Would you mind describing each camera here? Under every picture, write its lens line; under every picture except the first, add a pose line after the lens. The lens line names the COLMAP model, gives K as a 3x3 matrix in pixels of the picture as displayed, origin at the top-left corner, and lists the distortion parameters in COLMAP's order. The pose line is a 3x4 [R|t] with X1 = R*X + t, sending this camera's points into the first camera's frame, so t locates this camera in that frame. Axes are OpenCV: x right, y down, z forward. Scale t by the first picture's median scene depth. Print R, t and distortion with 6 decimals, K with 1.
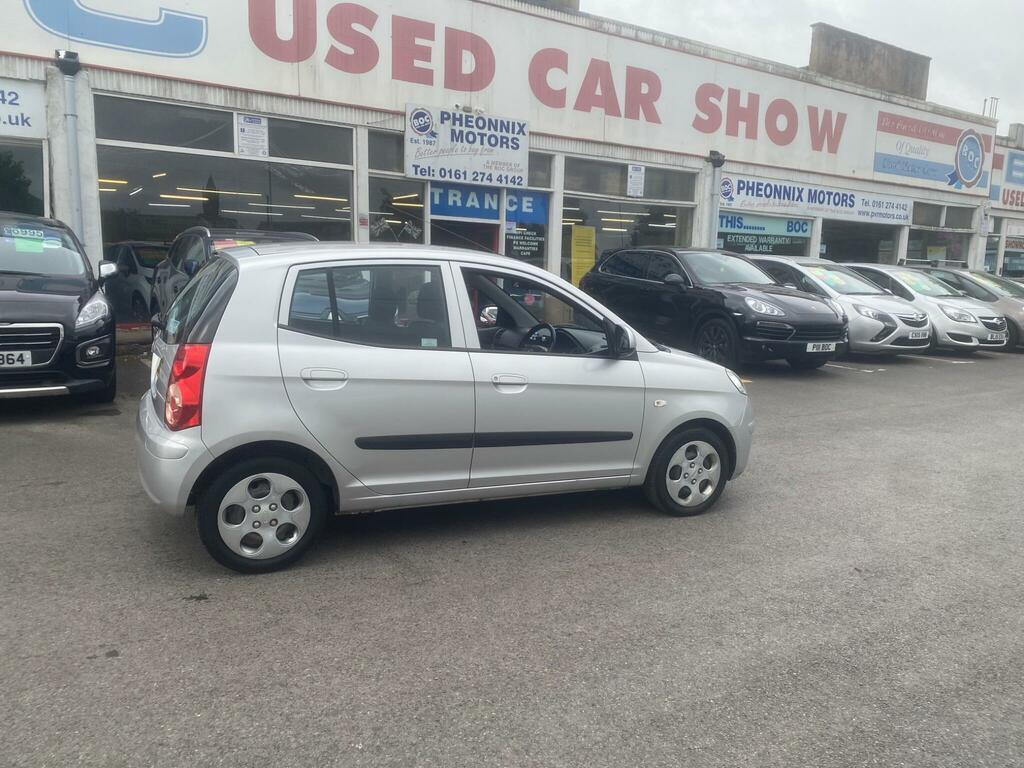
lens RADIAL K [[779.6, 0, 517.1], [0, 779.6, 389.6], [0, 0, 1]] dist [0.031889, -0.039418]
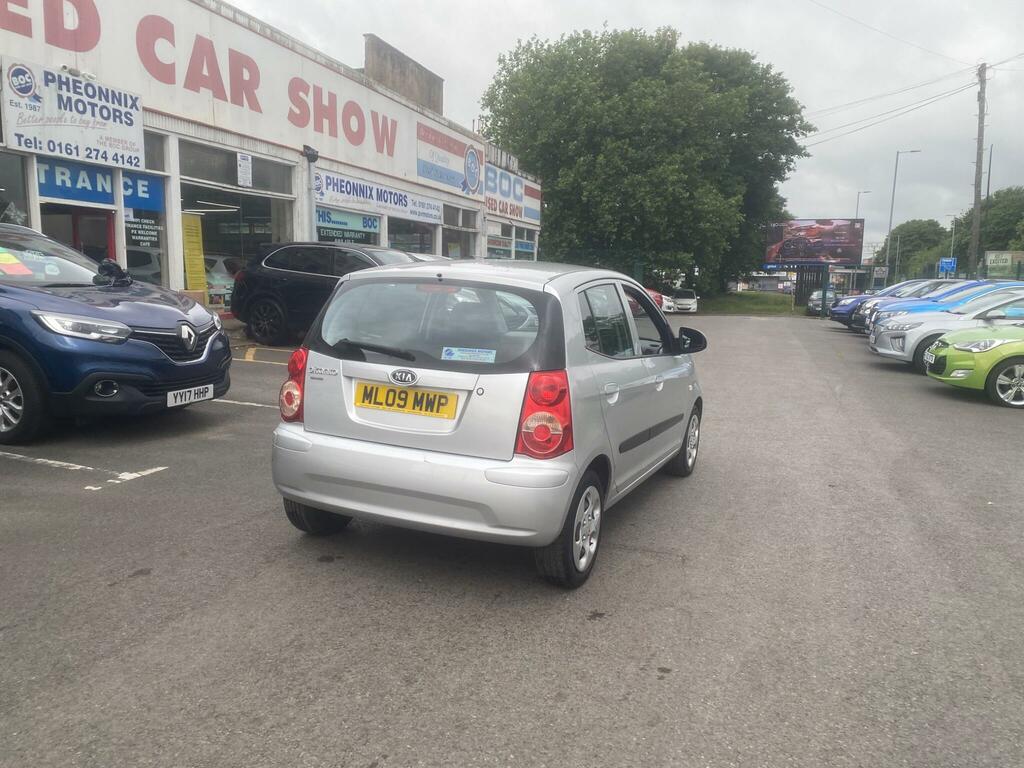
lens RADIAL K [[786.8, 0, 512.1], [0, 786.8, 381.5], [0, 0, 1]] dist [0.026149, -0.035108]
pose [[0.775506, -0.092221, 0.624569, -0.260555], [0.088639, 0.995380, 0.036913, -0.020238], [-0.625087, 0.026735, 0.780097, 0.060836]]
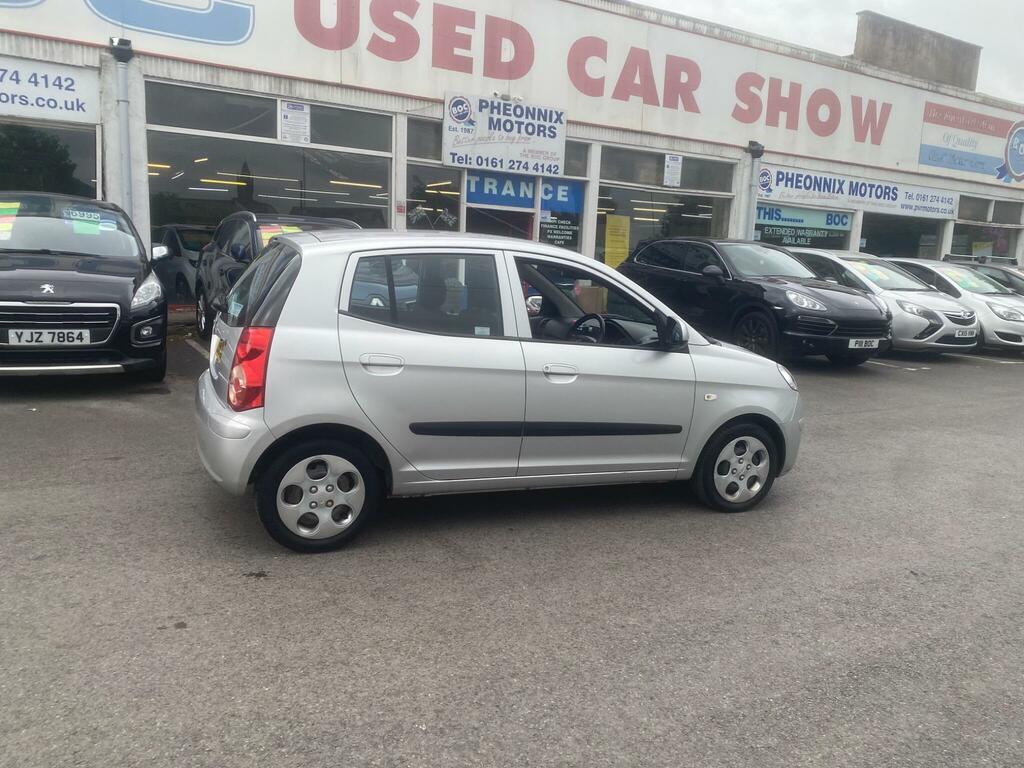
lens RADIAL K [[779.2, 0, 496.6], [0, 779.2, 381.8], [0, 0, 1]] dist [0.027677, -0.030538]
pose [[0.998133, 0.026357, -0.055097, -0.010547], [-0.026066, 0.999642, 0.005992, -0.000294], [0.055235, -0.004544, 0.998463, -0.001179]]
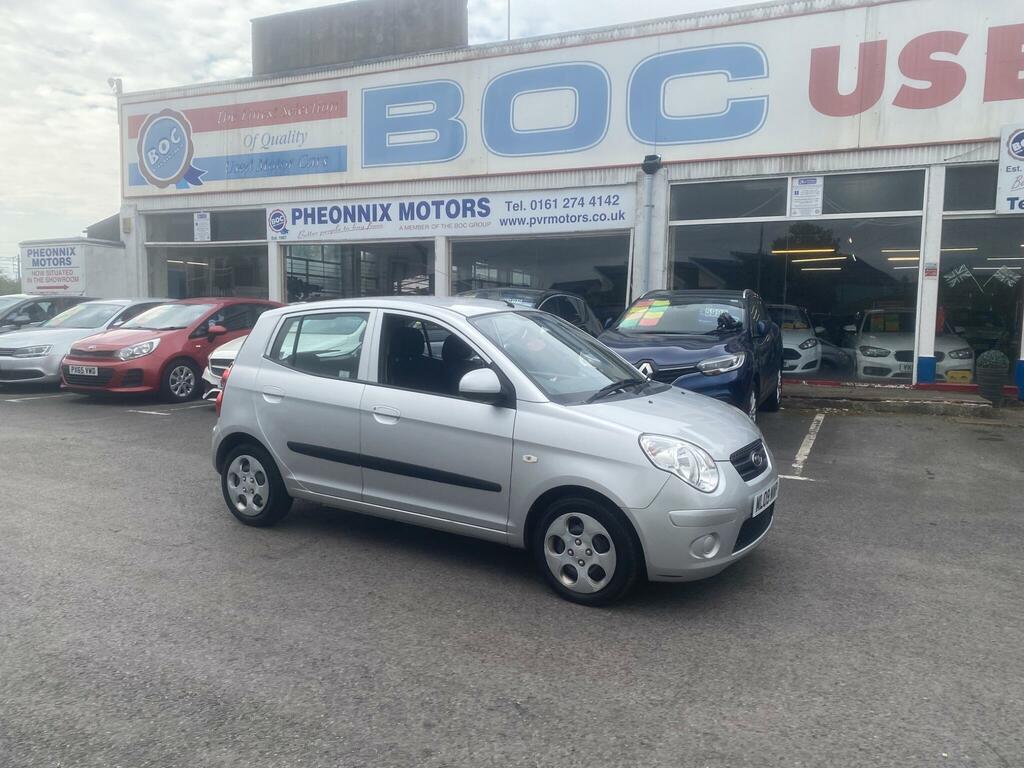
lens RADIAL K [[775.3, 0, 515.4], [0, 775.3, 386.4], [0, 0, 1]] dist [0.027185, -0.031144]
pose [[0.523554, 0.052169, -0.850394, 0.291732], [-0.125689, 0.991932, -0.016530, -0.015078], [0.842670, 0.115540, 0.525887, 0.160723]]
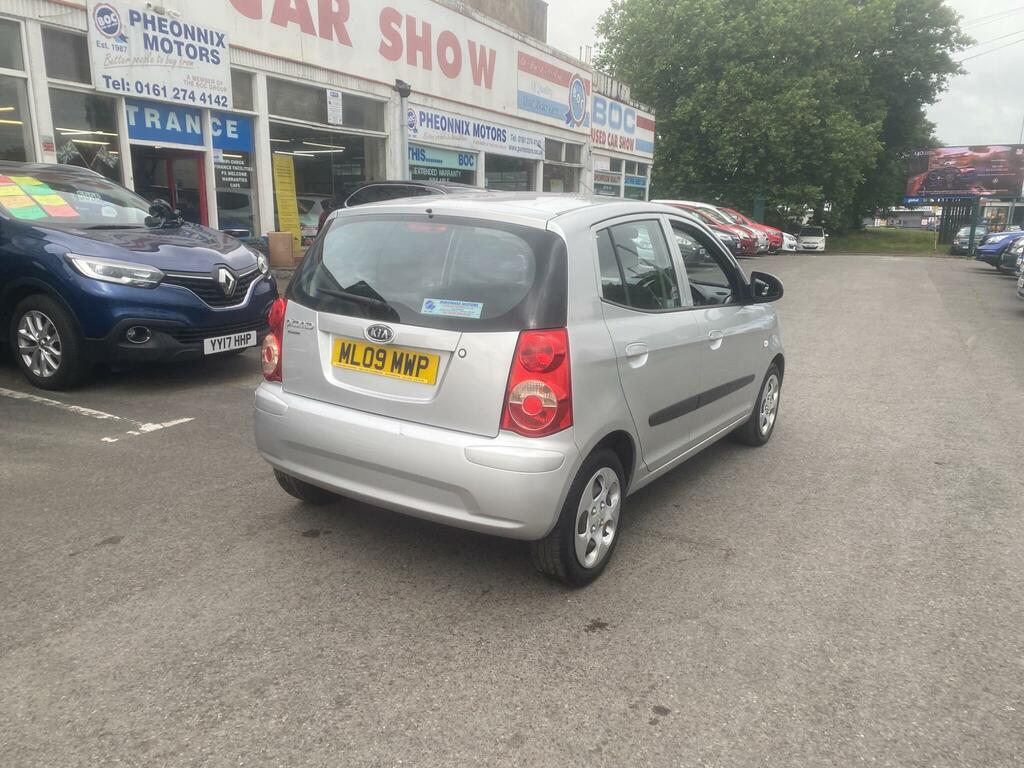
lens RADIAL K [[787.2, 0, 499.5], [0, 787.2, 385.8], [0, 0, 1]] dist [0.013835, -0.010187]
pose [[0.866523, -0.122288, 0.483926, -0.206997], [0.082351, 0.991263, 0.103034, -0.020748], [-0.492297, -0.049429, 0.869022, 0.076385]]
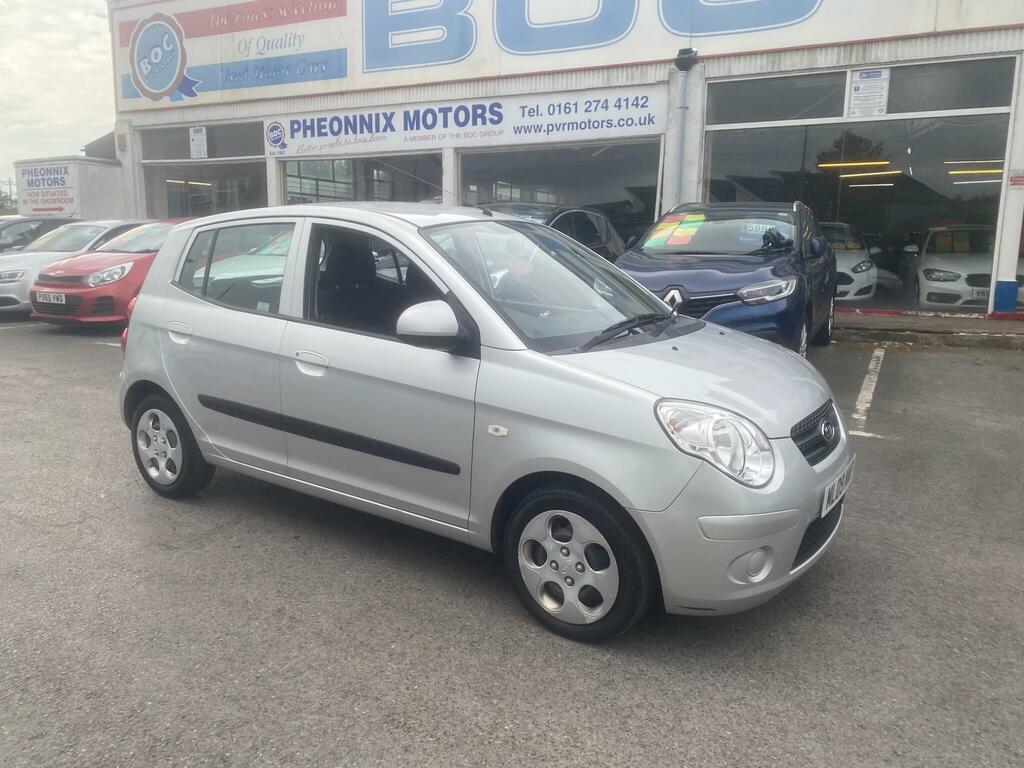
lens RADIAL K [[781.3, 0, 498.1], [0, 781.3, 371.1], [0, 0, 1]] dist [0.006292, -0.001383]
pose [[0.472930, 0.119001, -0.873027, 0.227732], [-0.126991, 0.989698, 0.066112, -0.022291], [0.871901, 0.079600, 0.483170, 0.219265]]
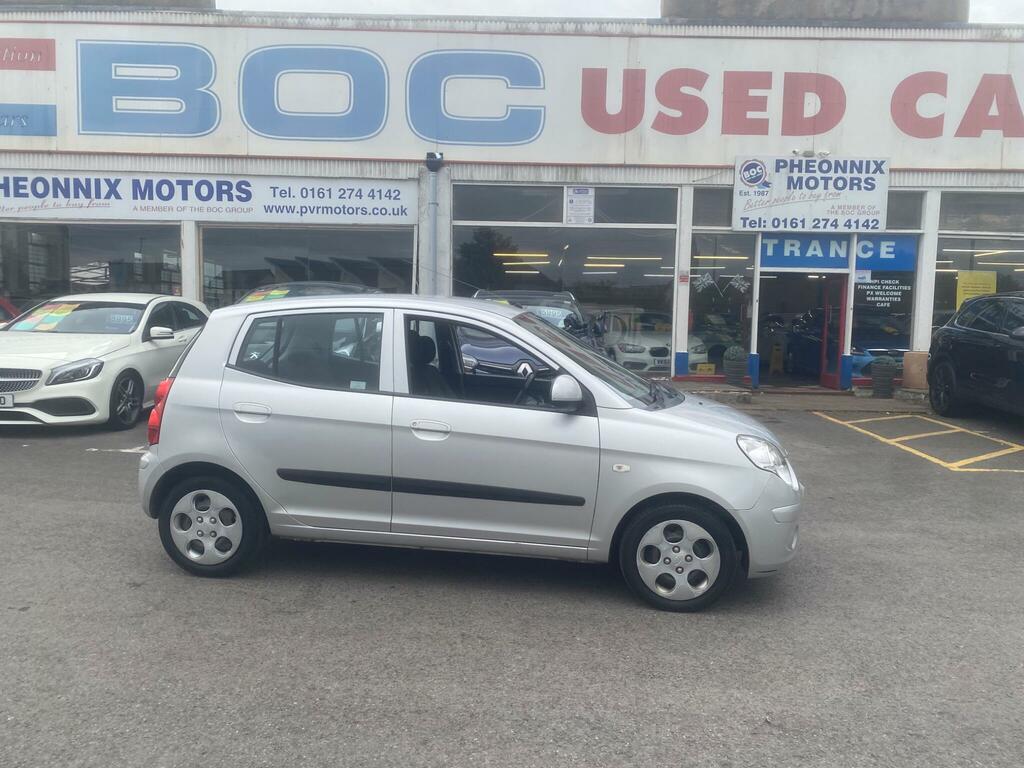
lens RADIAL K [[776.3, 0, 516.9], [0, 776.3, 382.3], [0, 0, 1]] dist [0.024305, -0.027156]
pose [[0.828193, 0.031755, -0.559543, 0.177435], [-0.079106, 0.995021, -0.060618, -0.004987], [0.554832, 0.094466, 0.826582, 0.069809]]
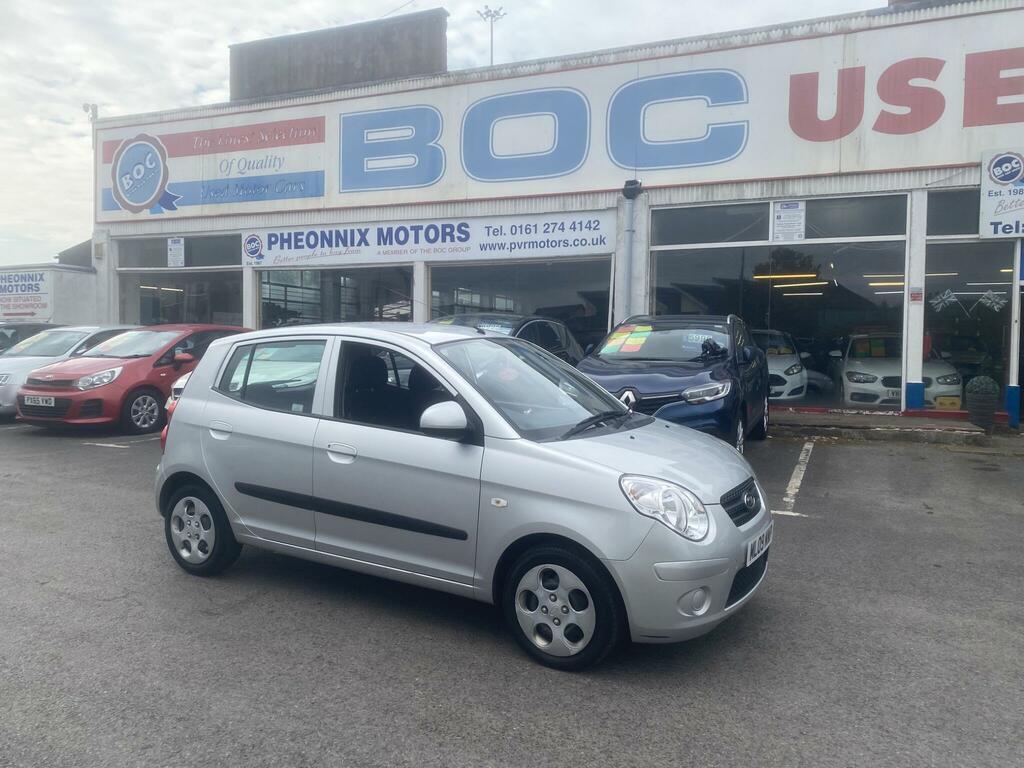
lens RADIAL K [[776.3, 0, 516.5], [0, 776.3, 369.6], [0, 0, 1]] dist [0.029587, -0.036697]
pose [[0.541410, 0.004225, -0.840748, 0.272451], [-0.120721, 0.990016, -0.072765, -0.019575], [0.832047, 0.140891, 0.536515, 0.179027]]
